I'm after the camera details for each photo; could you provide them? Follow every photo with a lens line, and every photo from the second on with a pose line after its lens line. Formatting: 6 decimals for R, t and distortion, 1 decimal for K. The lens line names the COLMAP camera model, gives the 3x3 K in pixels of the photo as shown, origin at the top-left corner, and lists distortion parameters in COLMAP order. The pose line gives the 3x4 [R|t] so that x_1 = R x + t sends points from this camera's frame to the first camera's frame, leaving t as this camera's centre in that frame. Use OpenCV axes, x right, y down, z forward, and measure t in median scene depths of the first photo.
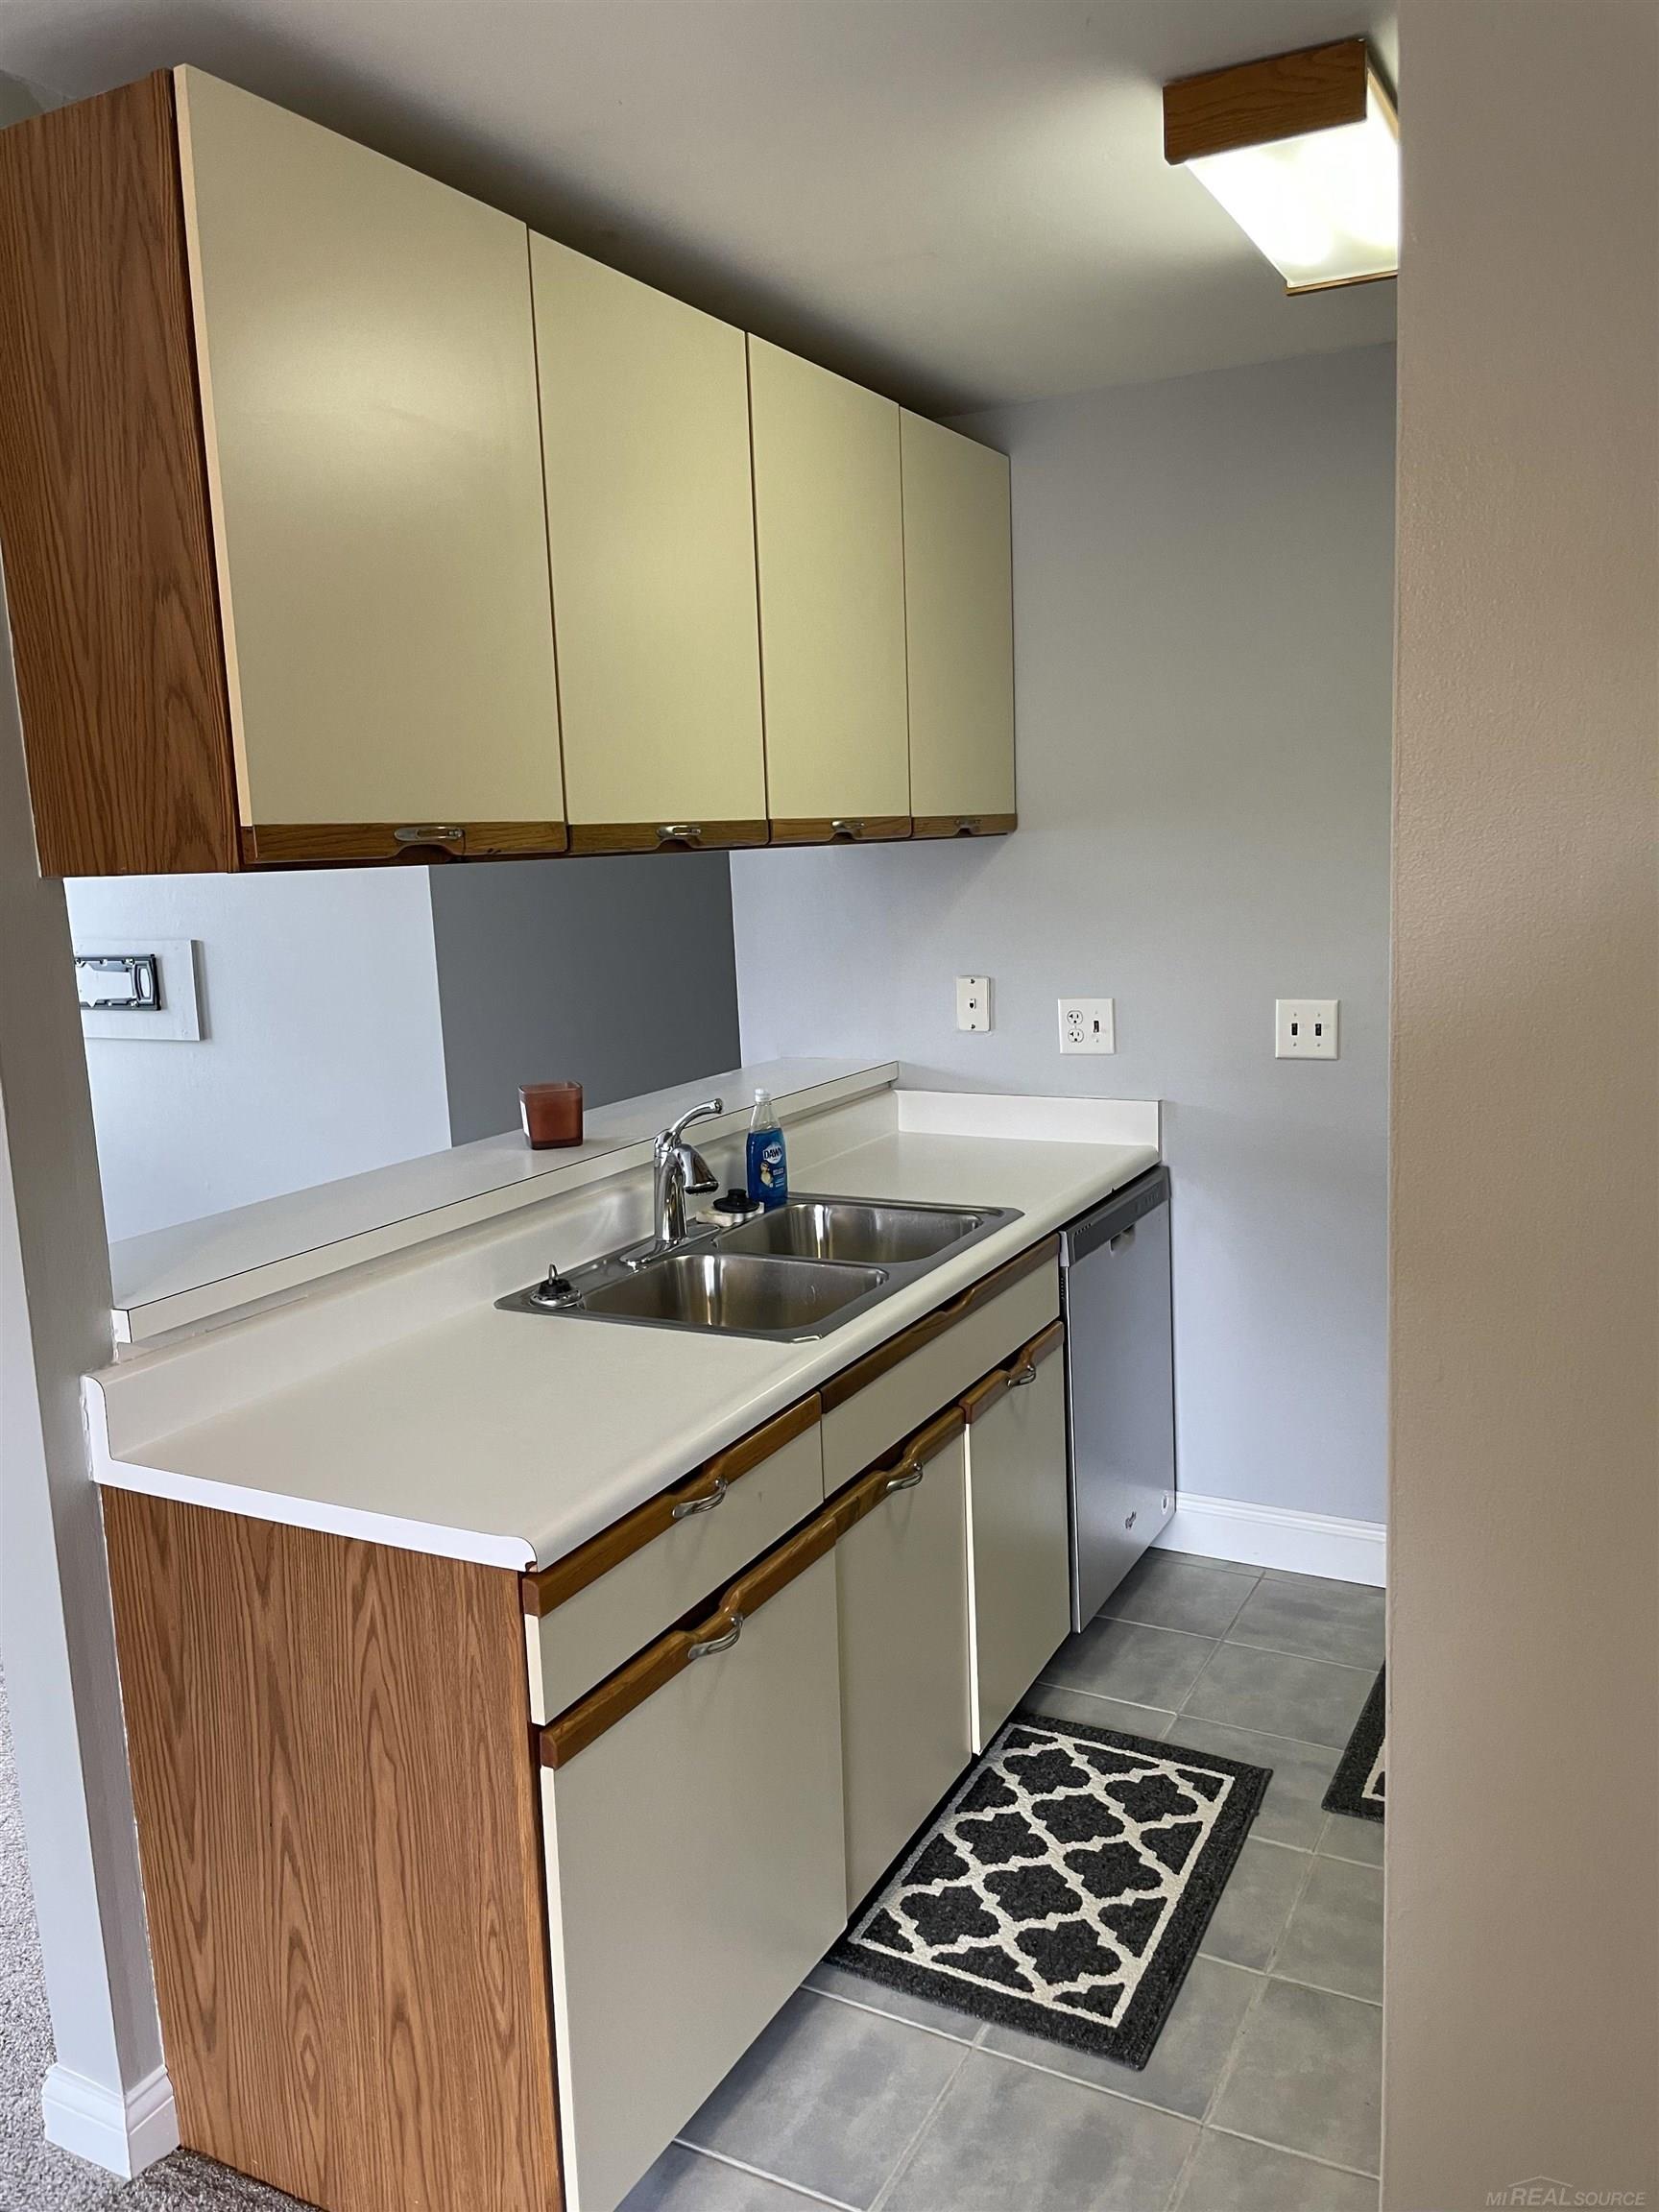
lens RADIAL K [[1678.3, 0, 829.5], [0, 1678.3, 1106.0], [0, 0, 1]] dist [0.066571, -0.108213]
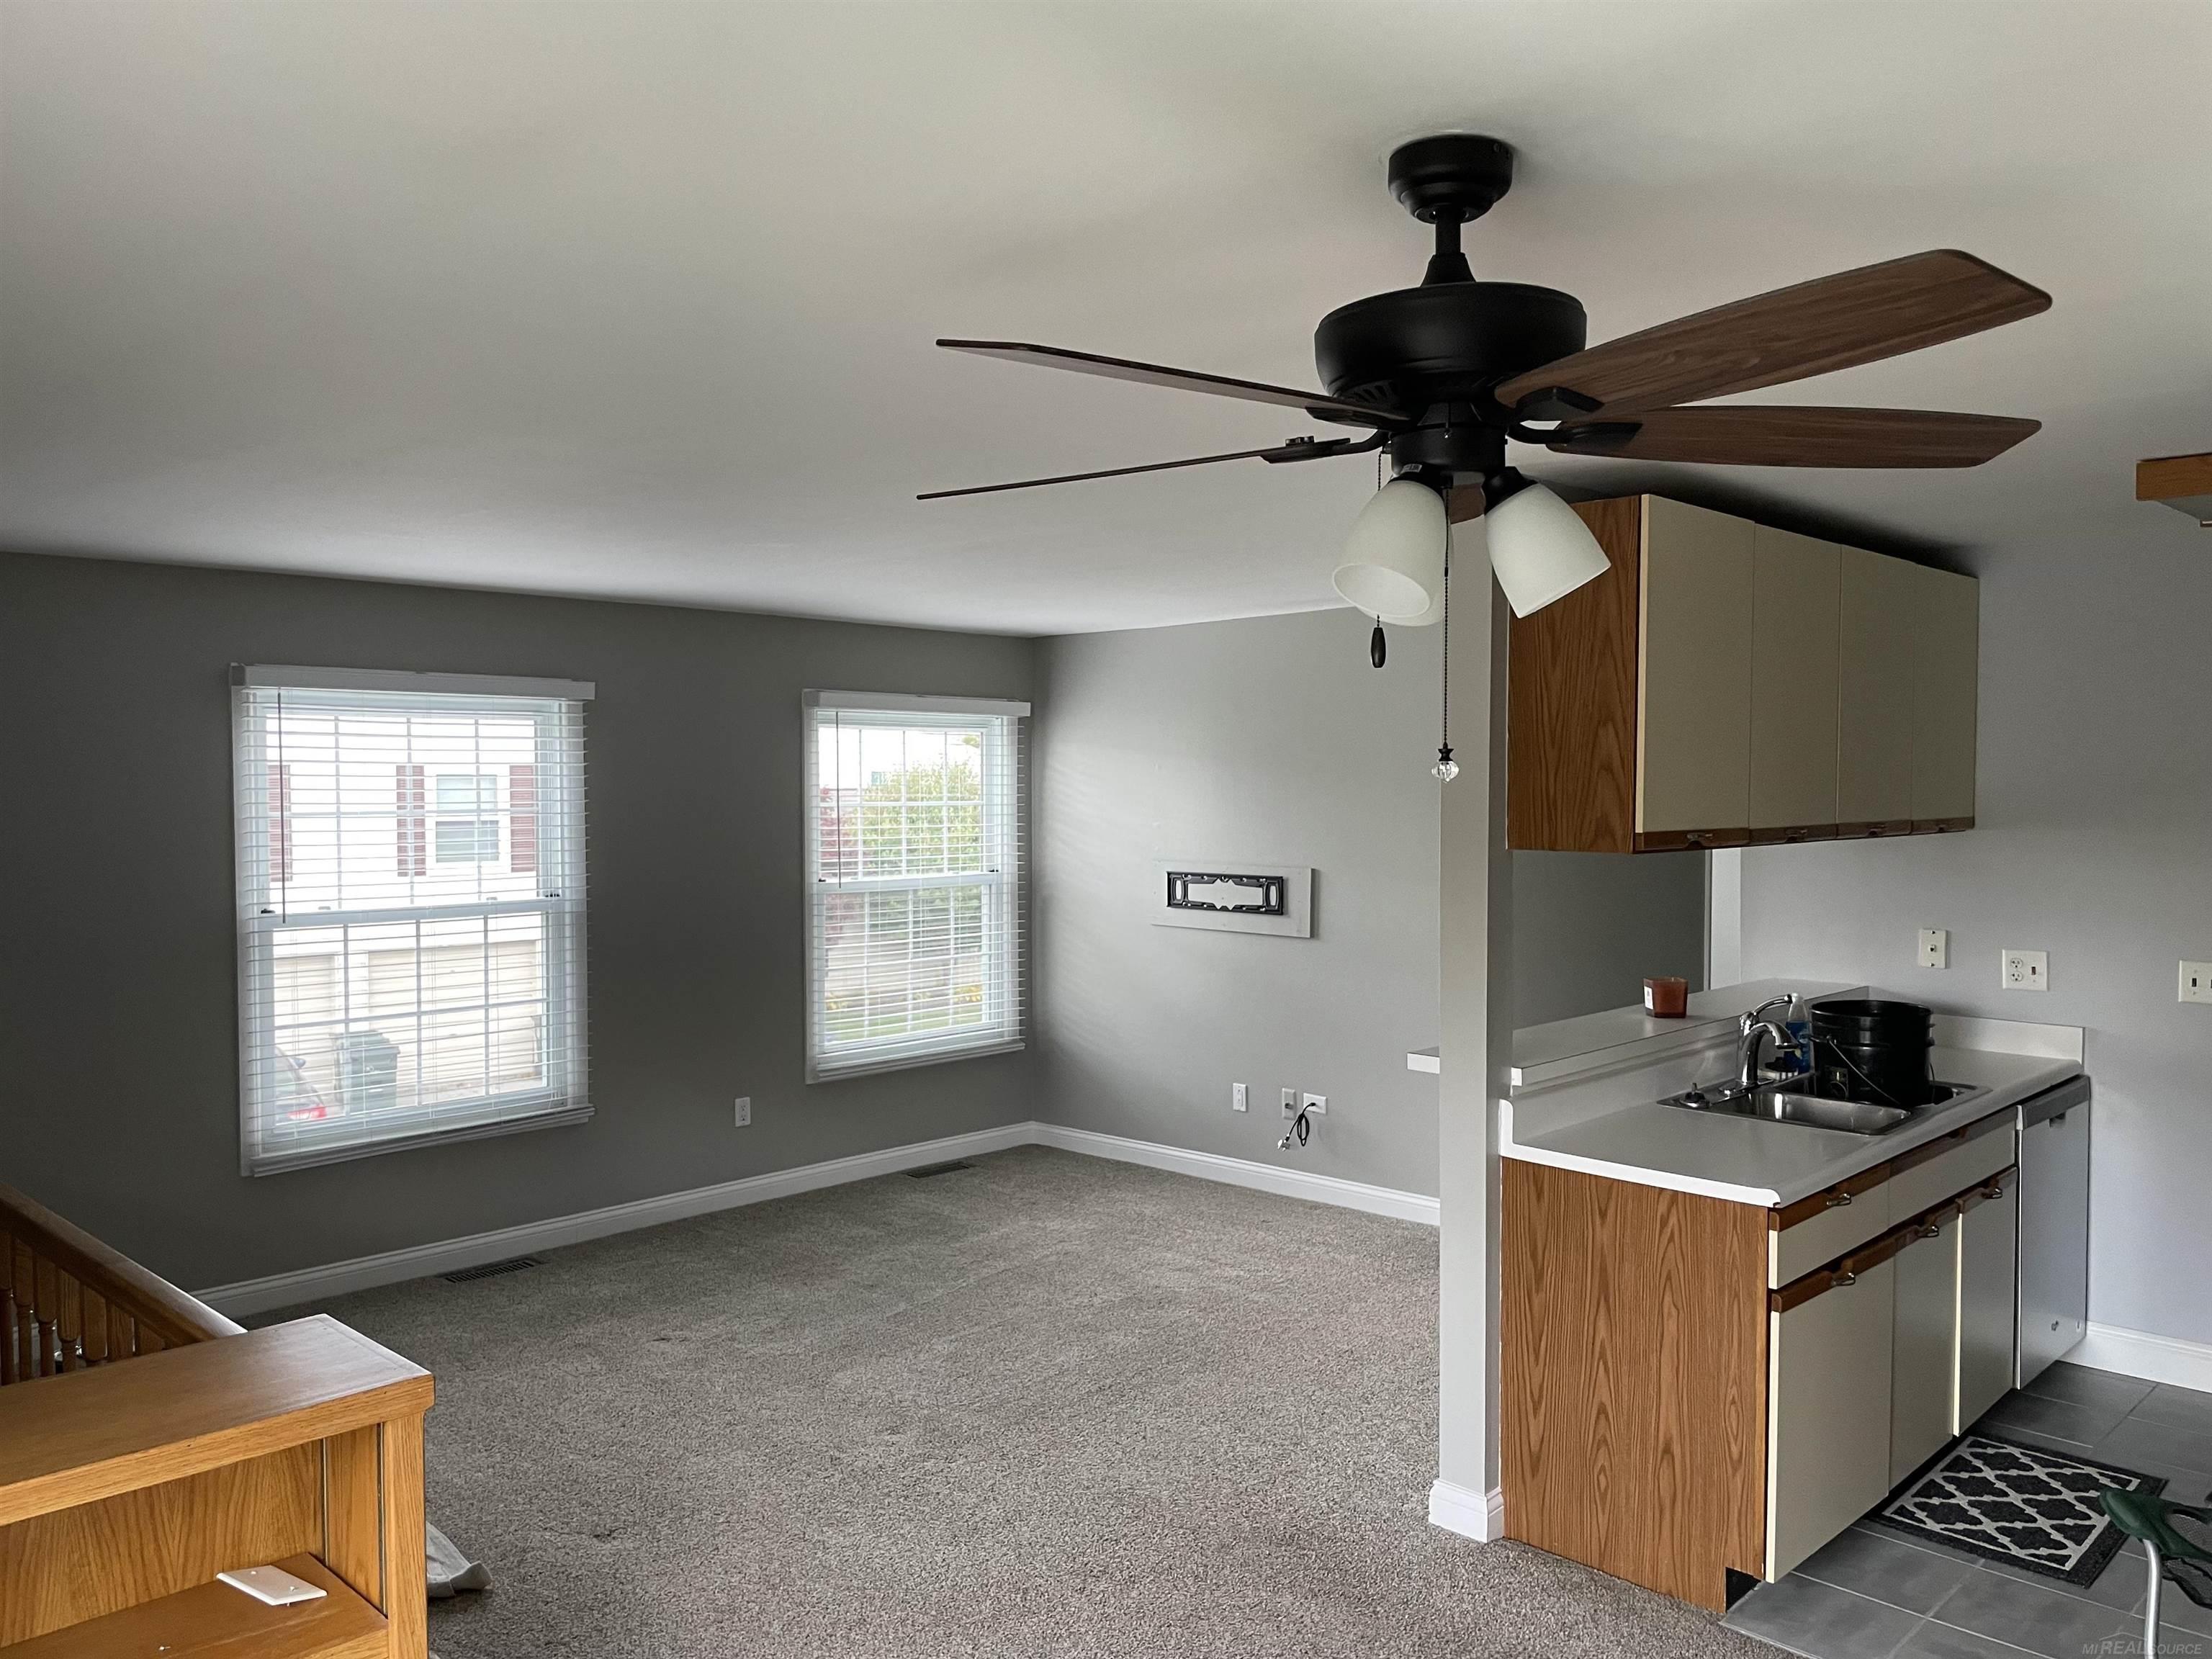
lens RADIAL K [[1678.3, 0, 1106.0], [0, 1678.3, 829.5], [0, 0, 1]] dist [0.066571, -0.108213]
pose [[0.957616, 0.050311, -0.283620, -0.295972], [-0.084570, 0.990342, -0.109865, 0.089713], [0.275354, 0.129194, 0.952622, -0.907573]]
